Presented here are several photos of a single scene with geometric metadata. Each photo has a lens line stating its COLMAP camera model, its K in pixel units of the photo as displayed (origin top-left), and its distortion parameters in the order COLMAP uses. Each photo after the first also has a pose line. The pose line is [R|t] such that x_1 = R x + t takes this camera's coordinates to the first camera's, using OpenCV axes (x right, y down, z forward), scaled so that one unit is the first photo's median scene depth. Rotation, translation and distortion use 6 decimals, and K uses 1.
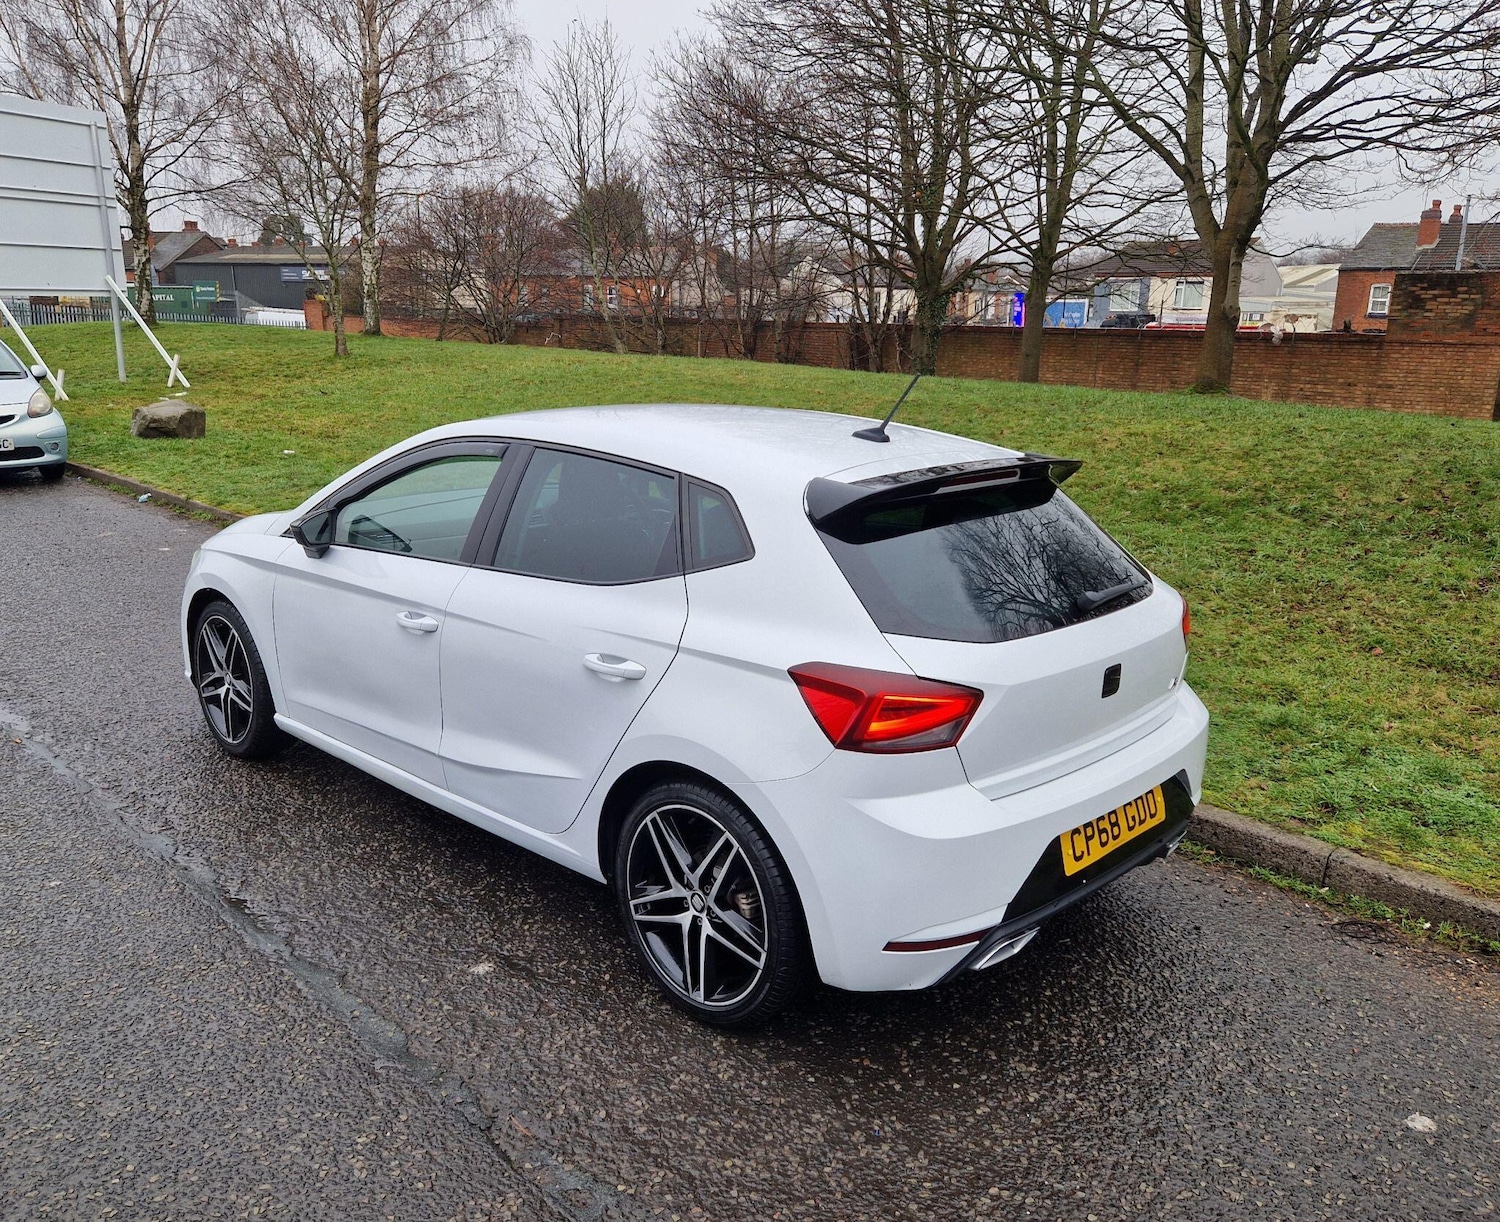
lens RADIAL K [[1207.3, 0, 702.1], [0, 1207.3, 589.5], [0, 0, 1]] dist [0.078689, -0.063855]
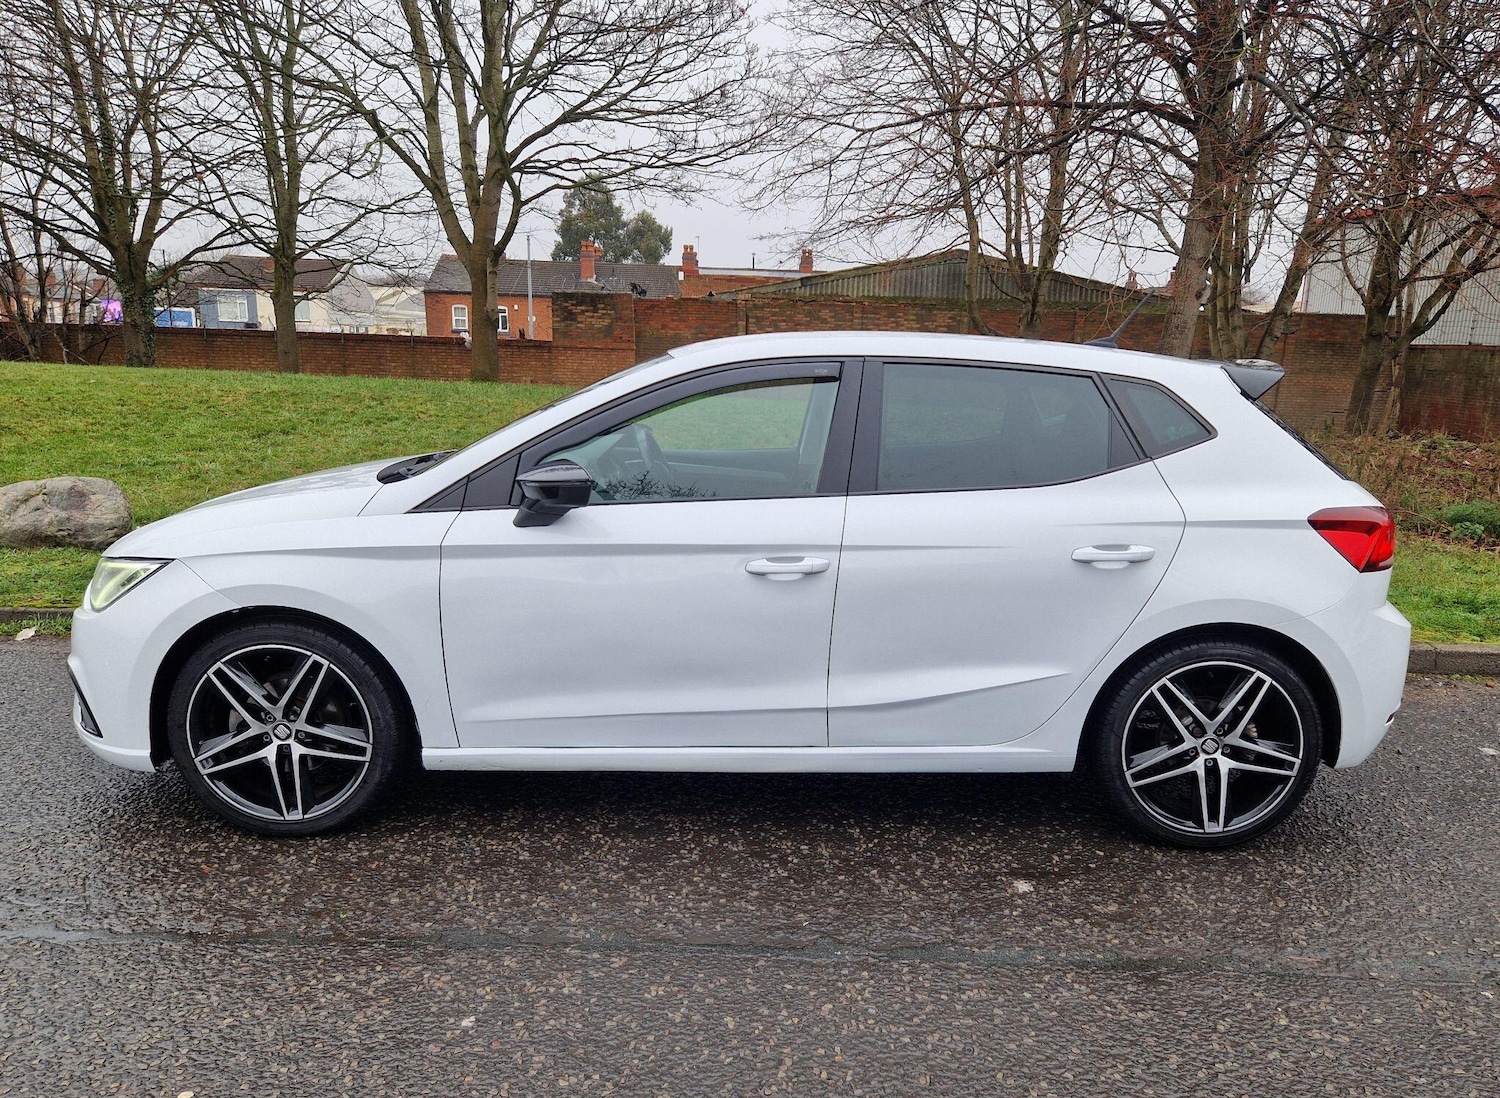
lens RADIAL K [[1114.5, 0, 770.7], [0, 1114.5, 577.4], [0, 0, 1]] dist [0.051944, -0.002696]
pose [[0.707853, -0.142094, 0.691920, -0.766894], [0.145268, 0.987903, 0.054264, -0.010278], [-0.691260, 0.062103, 0.719932, 0.400609]]
